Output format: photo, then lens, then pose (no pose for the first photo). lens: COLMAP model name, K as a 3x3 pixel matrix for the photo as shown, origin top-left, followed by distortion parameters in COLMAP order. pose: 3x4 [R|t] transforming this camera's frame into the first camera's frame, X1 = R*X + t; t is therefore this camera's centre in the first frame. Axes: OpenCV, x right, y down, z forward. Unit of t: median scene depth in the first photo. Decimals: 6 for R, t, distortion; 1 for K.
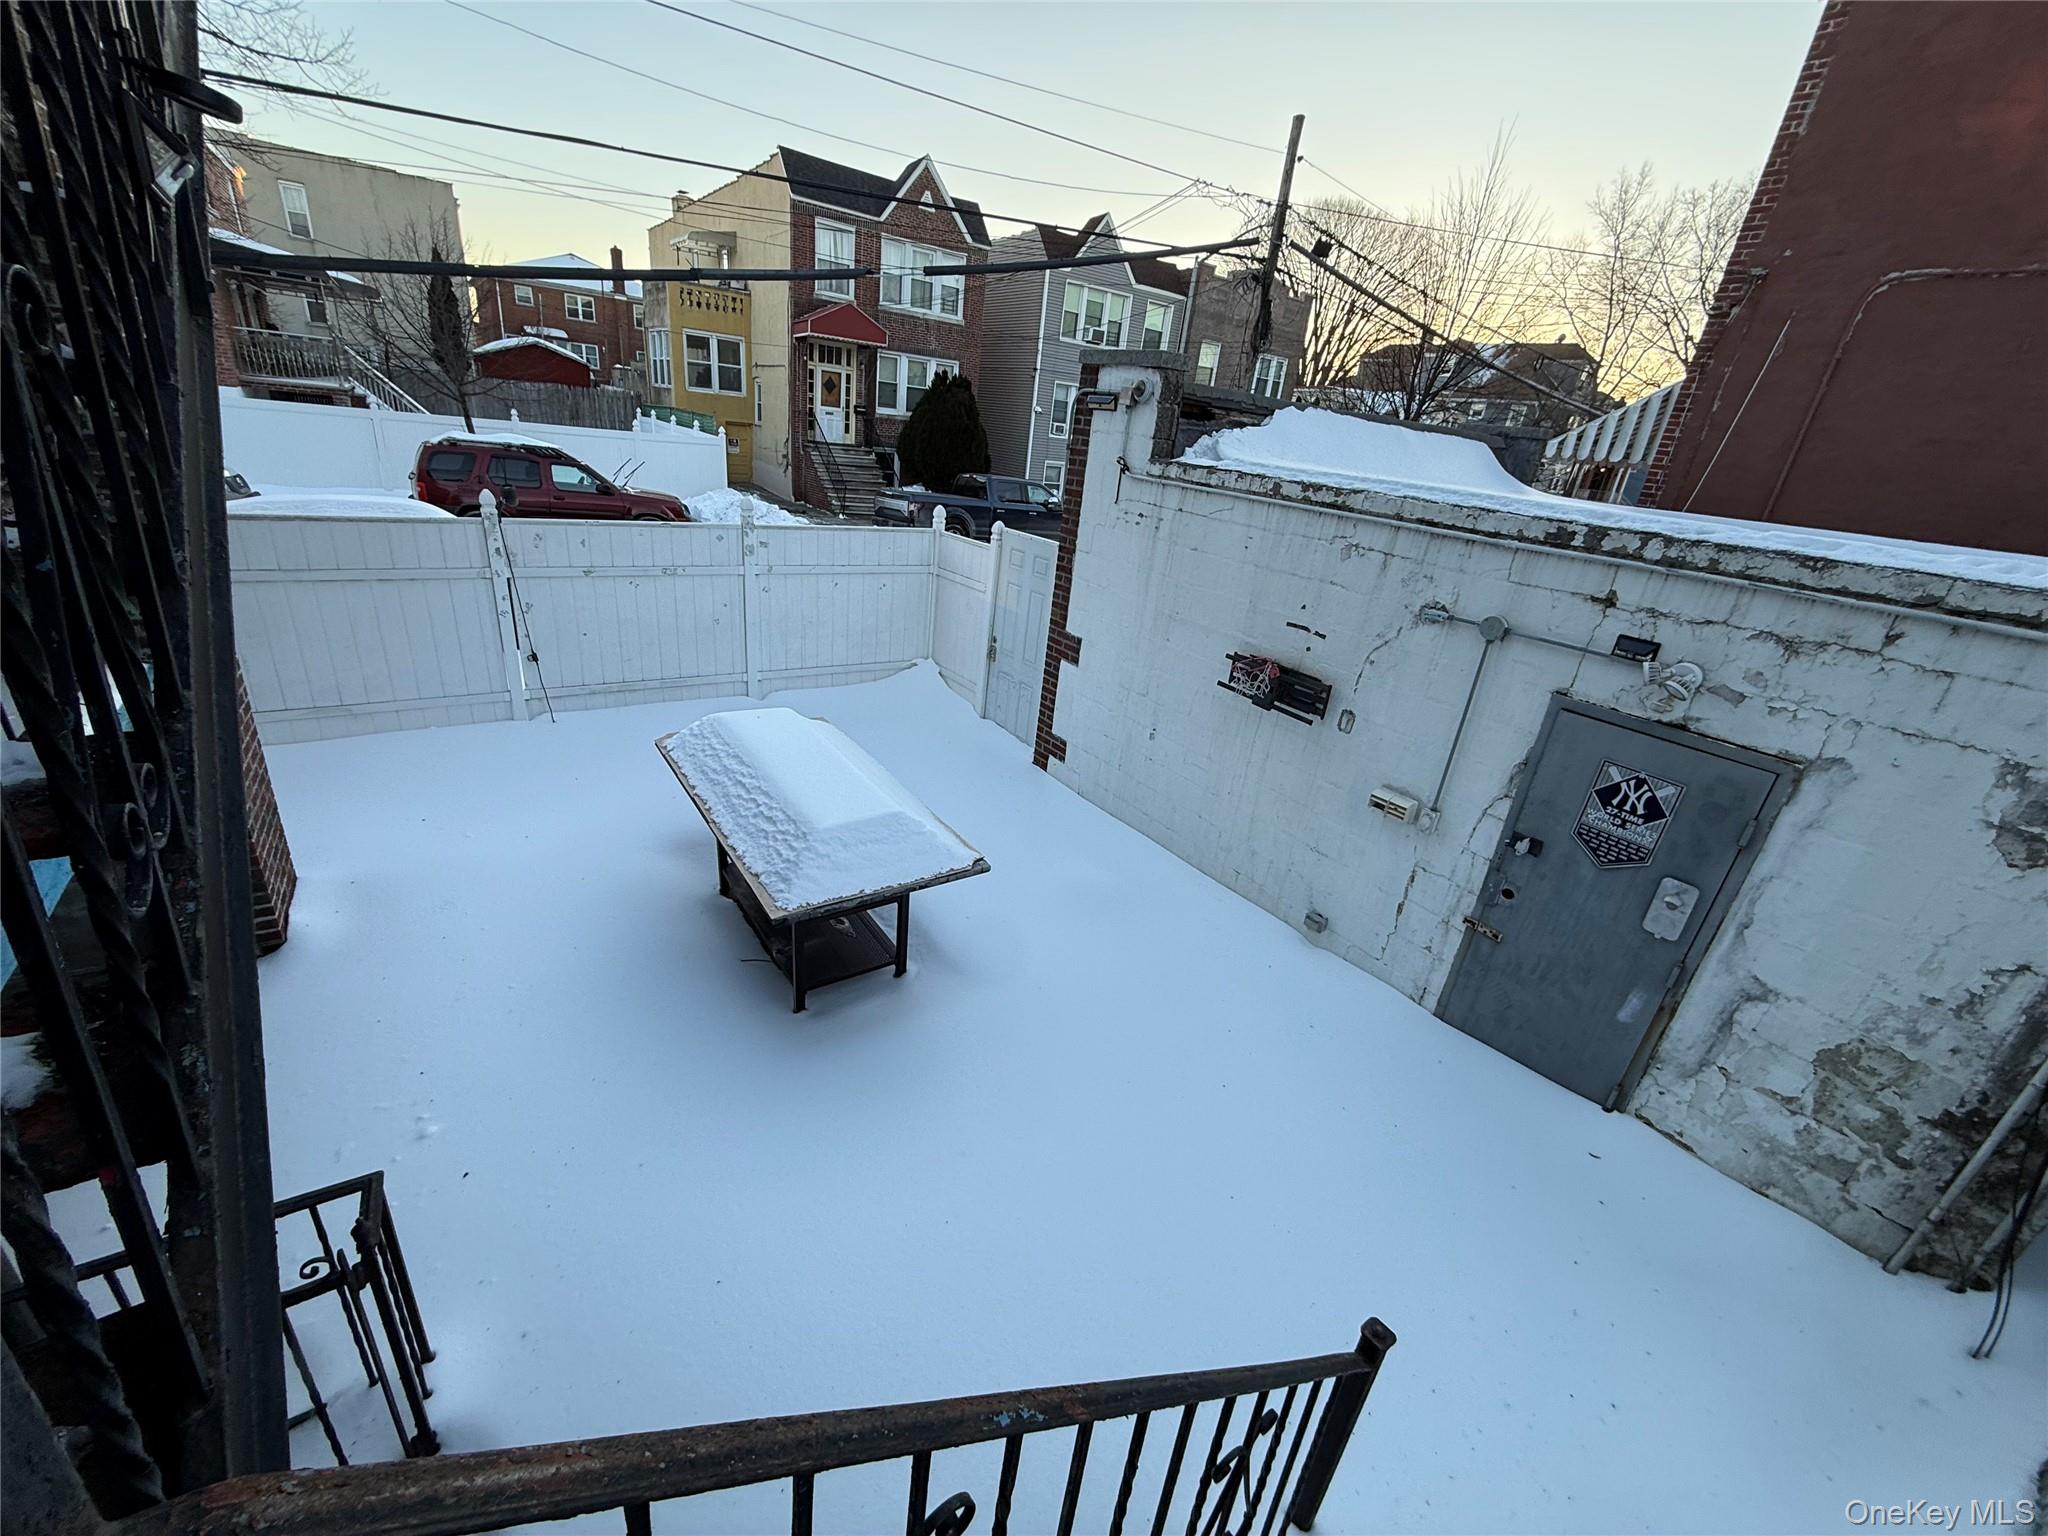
lens RADIAL K [[808.9, 0, 1024.0], [0, 808.9, 768.0], [0, 0, 1]] dist [-0.001906, -0.000845]
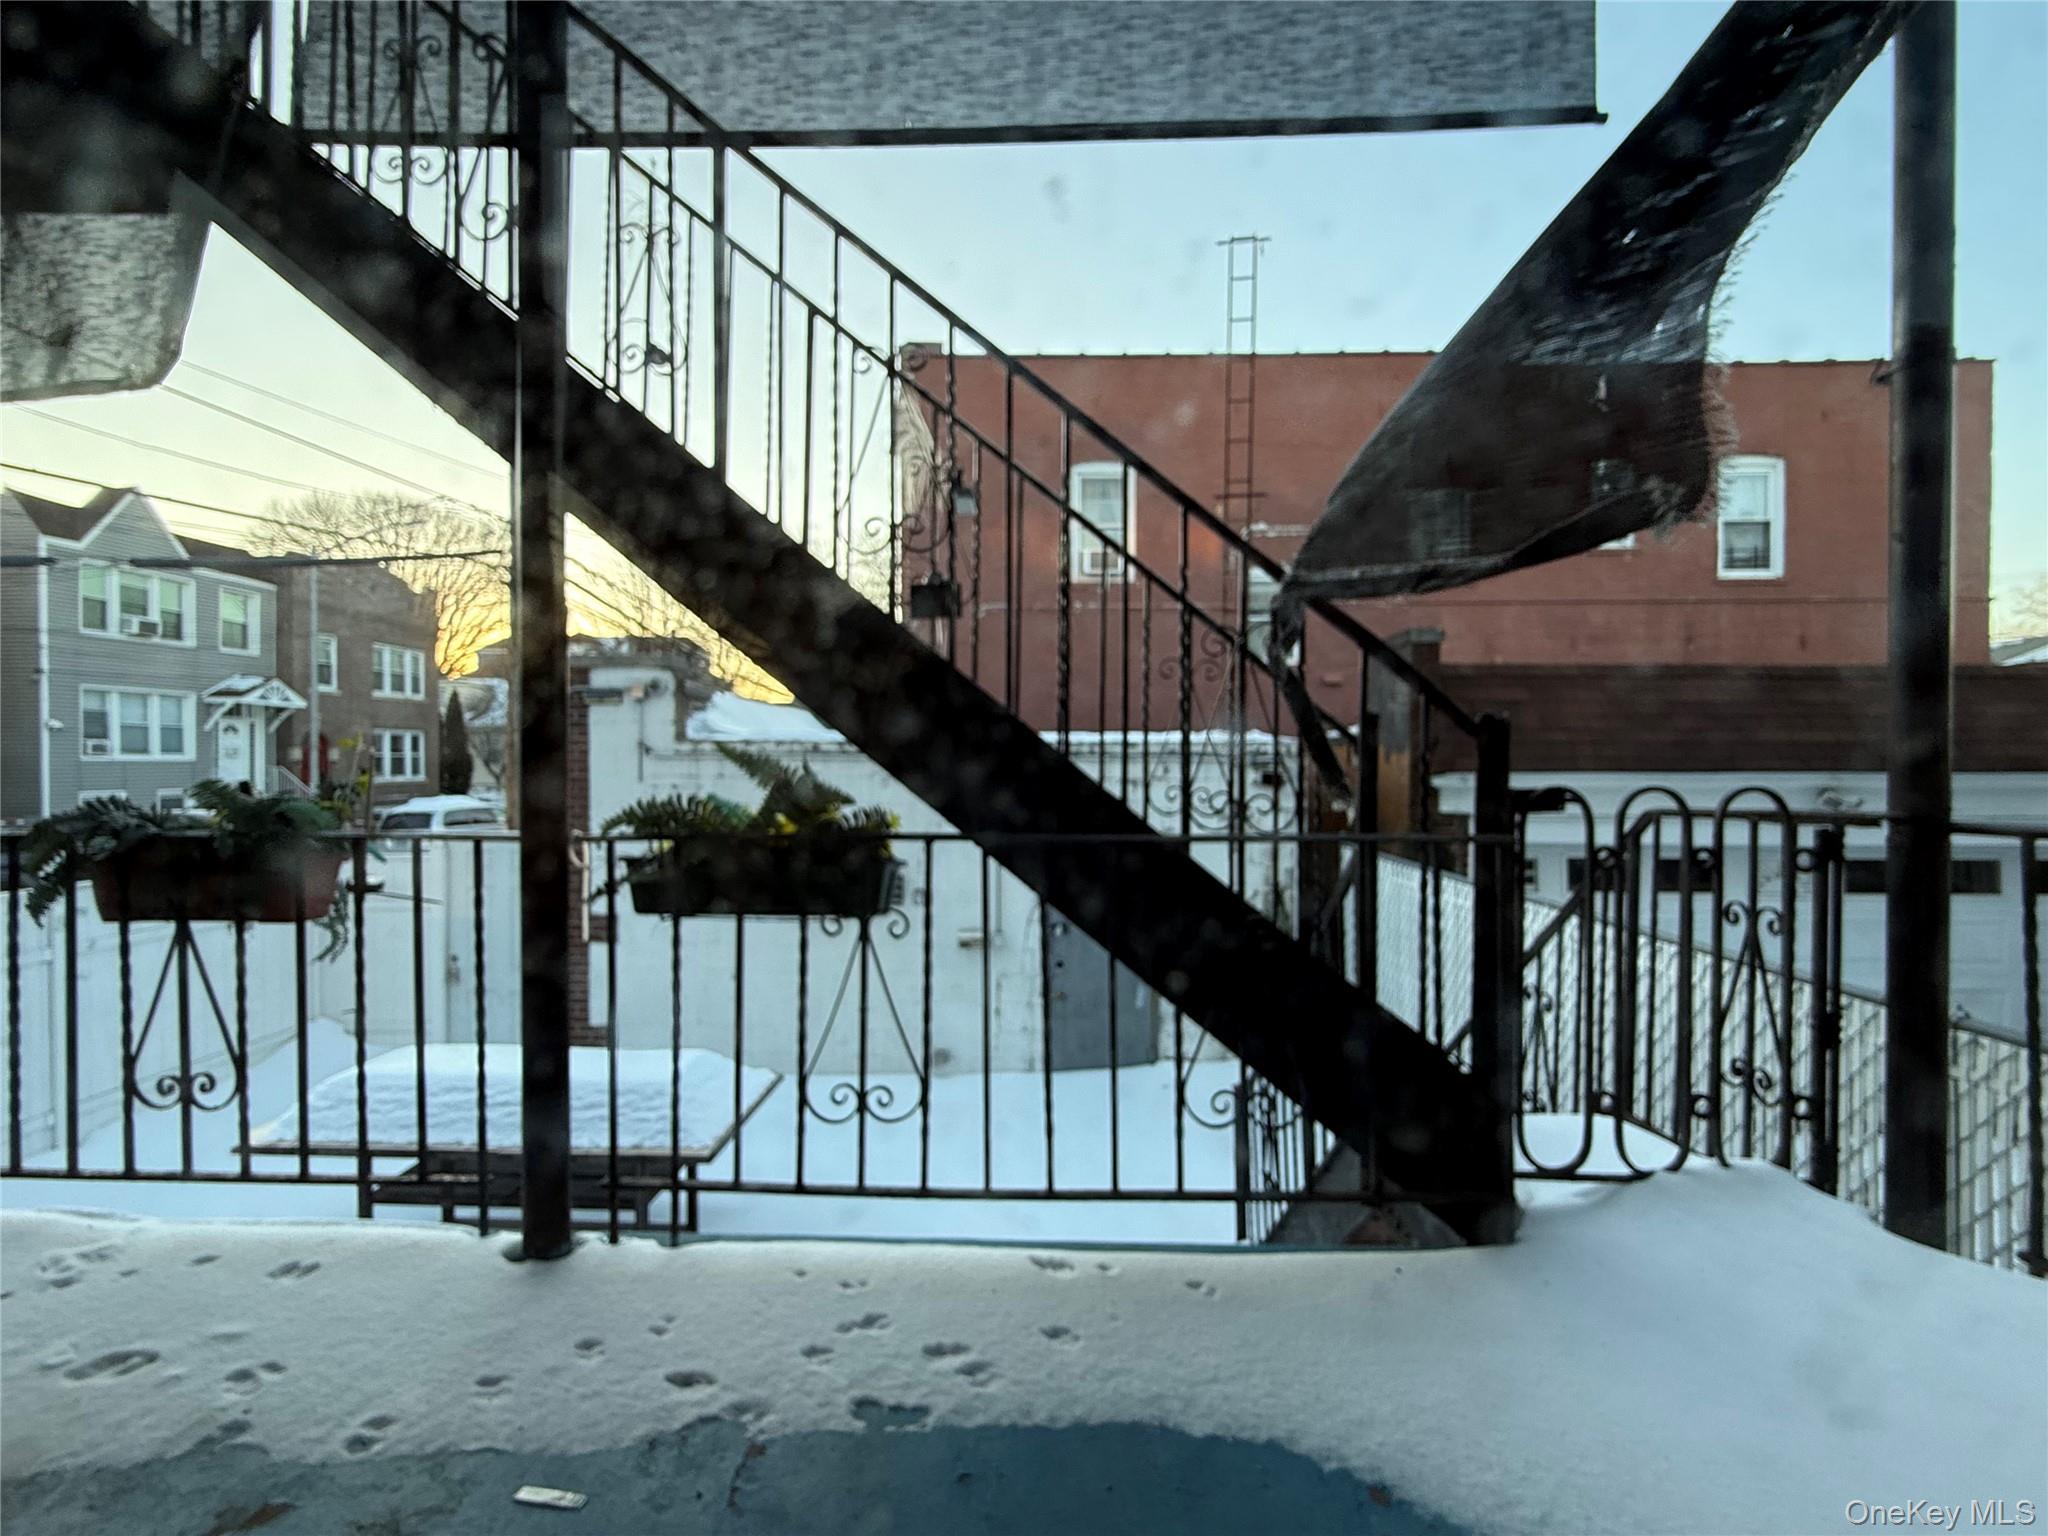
lens RADIAL K [[917.5, 0, 1028.5], [0, 917.5, 770.6], [0, 0, 1]] dist [0.000128, -0.001341]
pose [[0.593648, -0.114379, 0.796555, -0.751099], [0.370484, 0.917552, -0.144358, 0.041172], [-0.714369, 0.380809, 0.587079, -0.135832]]
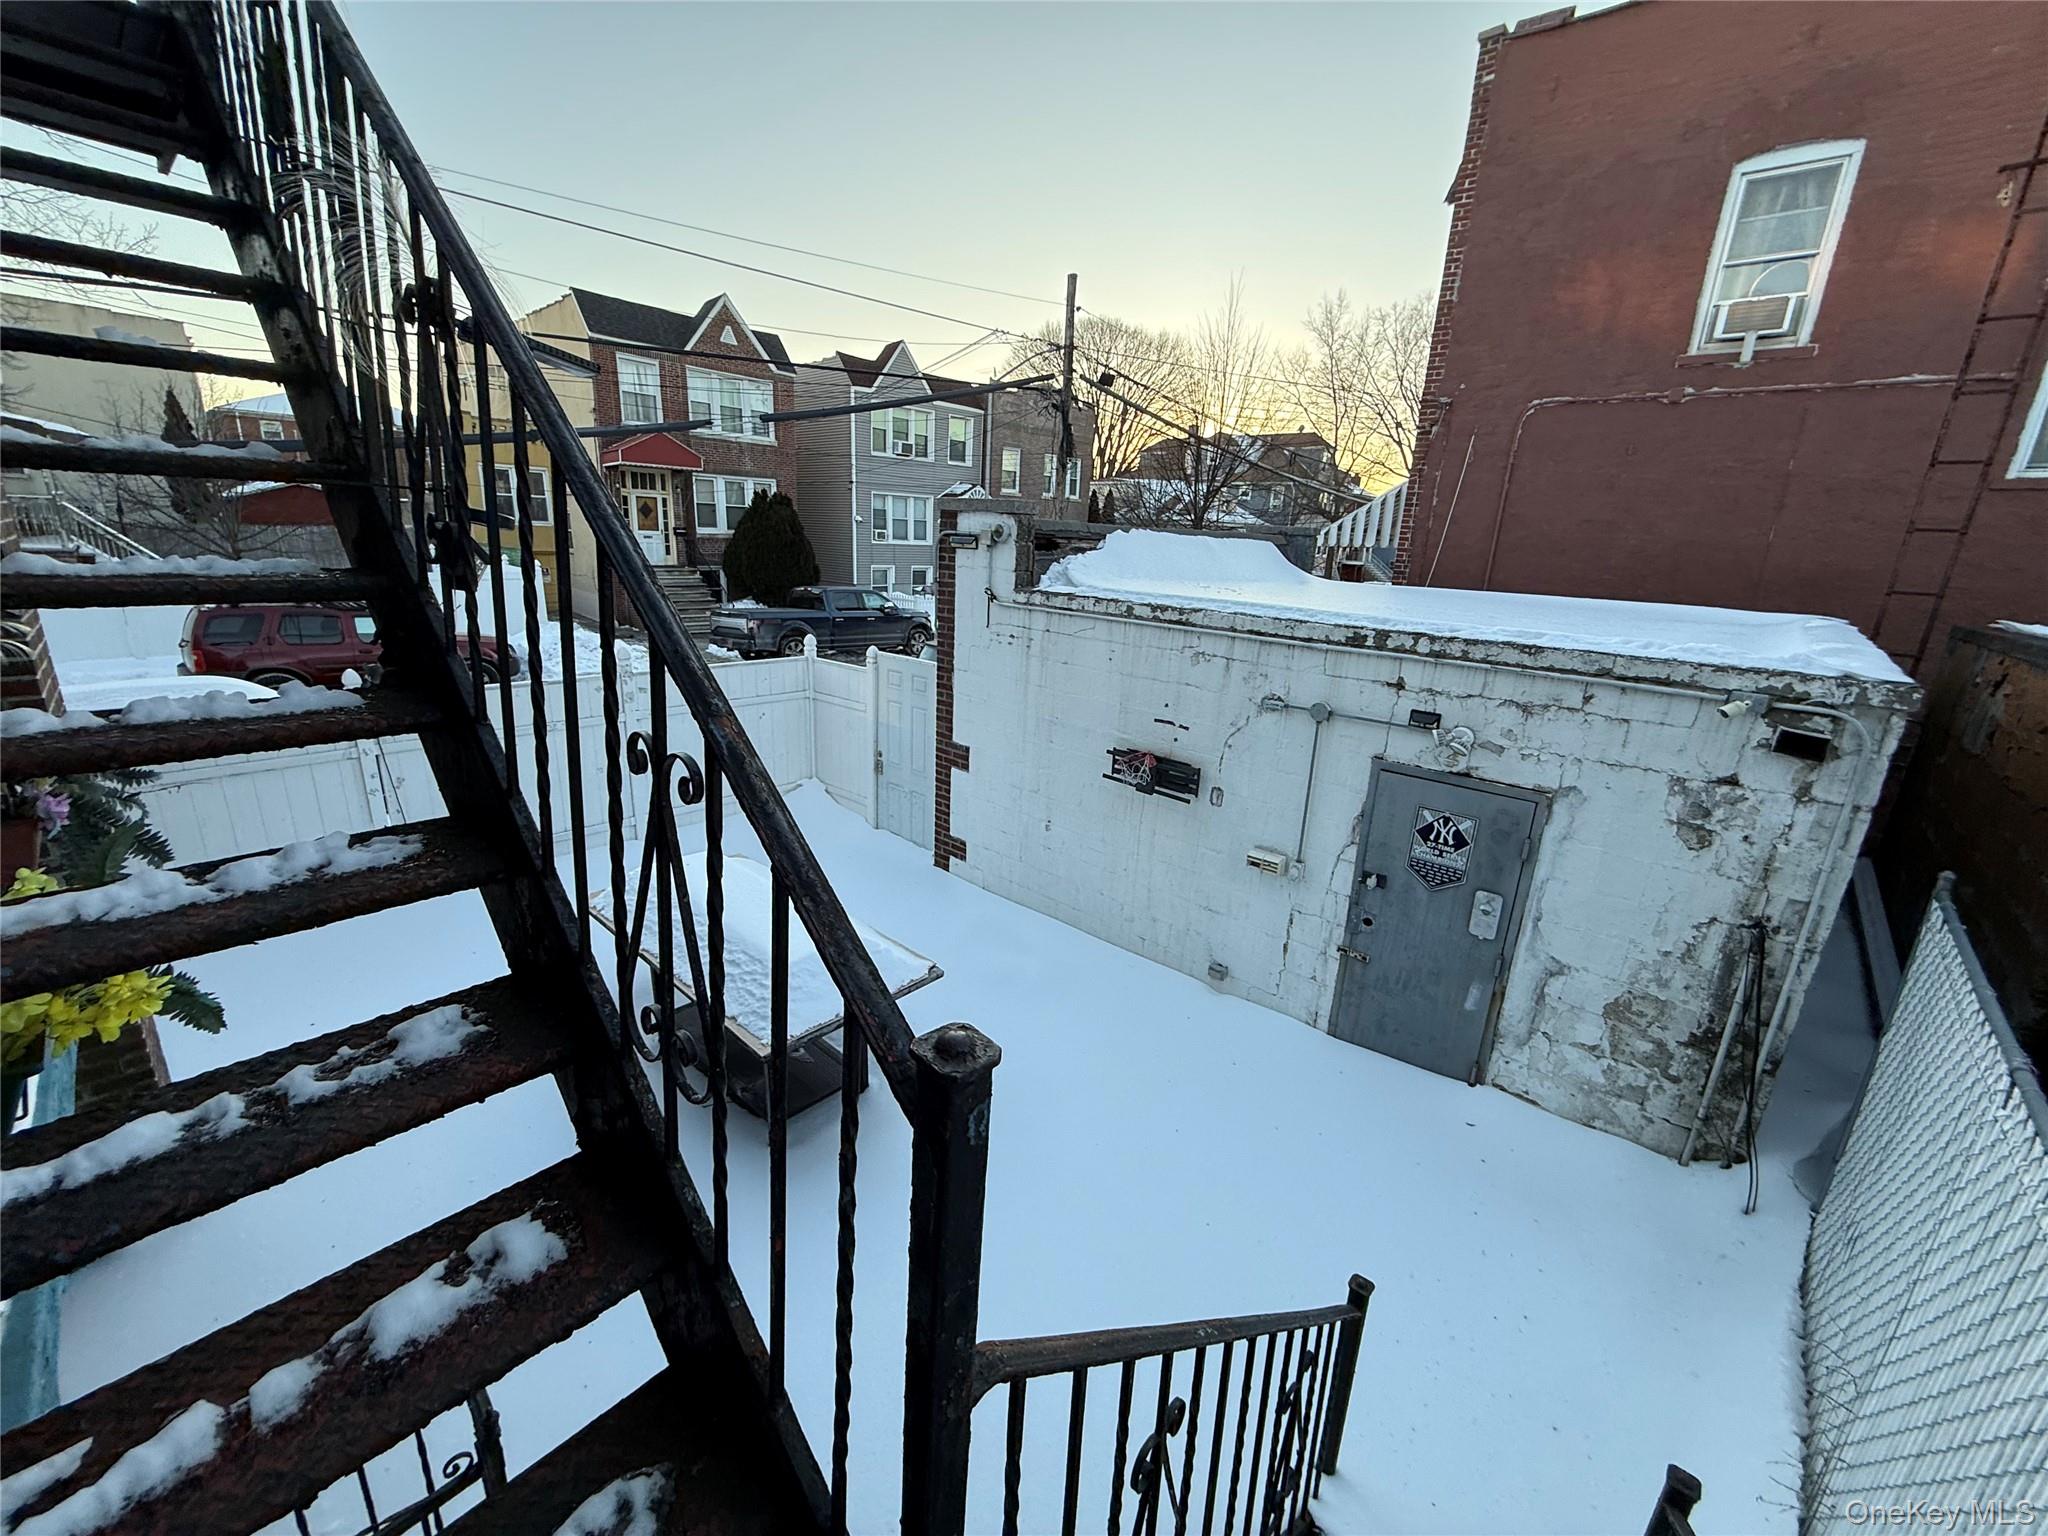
lens RADIAL K [[808.9, 0, 1024.0], [0, 808.9, 768.0], [0, 0, 1]] dist [-0.001906, -0.000845]
pose [[0.973326, -0.122226, 0.194159, -0.107924], [0.141395, 0.986026, -0.088098, -0.036768], [-0.180678, 0.113201, 0.977006, -0.119546]]
